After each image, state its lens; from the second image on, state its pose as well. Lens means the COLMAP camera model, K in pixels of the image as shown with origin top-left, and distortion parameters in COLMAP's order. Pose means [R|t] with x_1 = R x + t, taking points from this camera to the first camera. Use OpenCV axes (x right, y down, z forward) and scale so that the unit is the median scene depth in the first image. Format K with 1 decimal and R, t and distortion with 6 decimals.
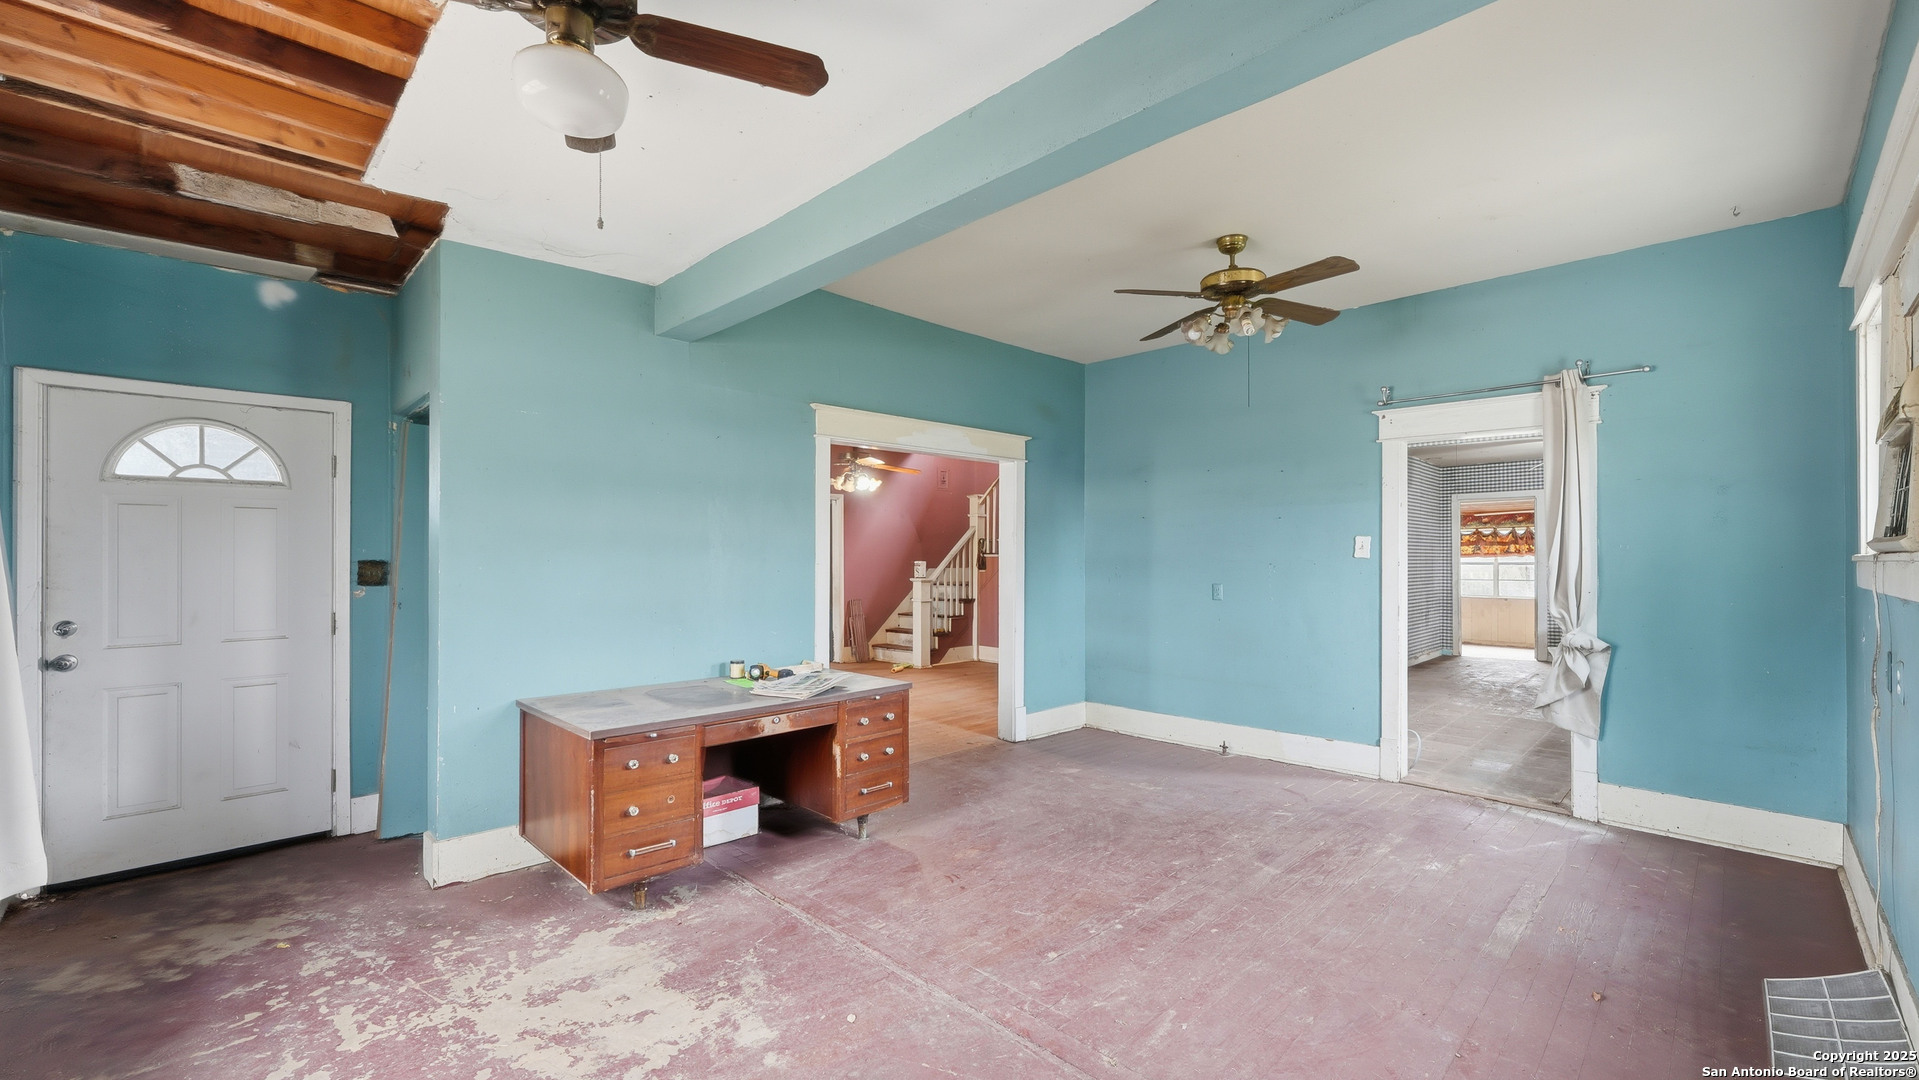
lens RADIAL K [[781.4, 0, 962.2], [0, 781.4, 549.2], [0, 0, 1]] dist [-0.001061, -0.000044]
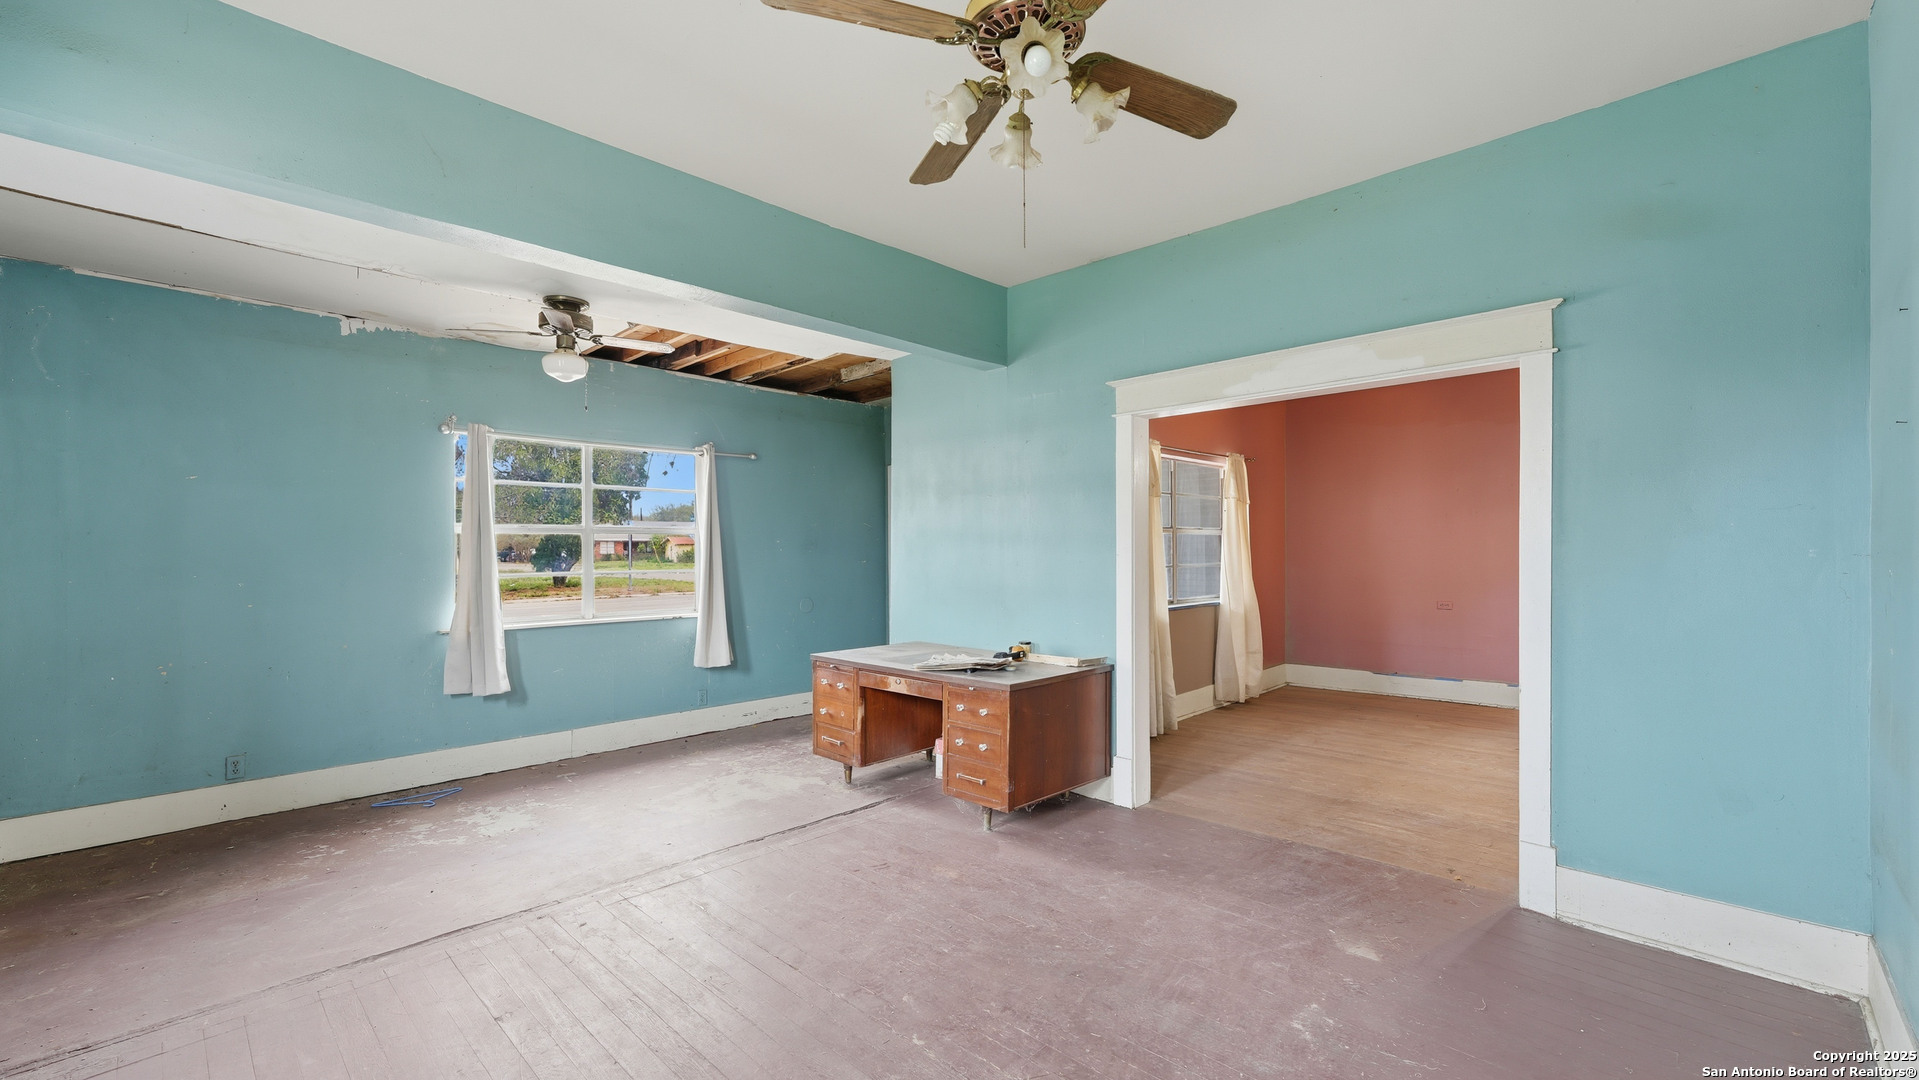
lens RADIAL K [[781.4, 0, 961.0], [0, 781.4, 549.0], [0, 0, 1]] dist [-0.001061, -0.000044]
pose [[0.016183, -0.003085, -0.999864, 0.900265], [0.010542, 0.999940, -0.002914, 0.014951], [0.999813, -0.010493, 0.016215, 0.985558]]
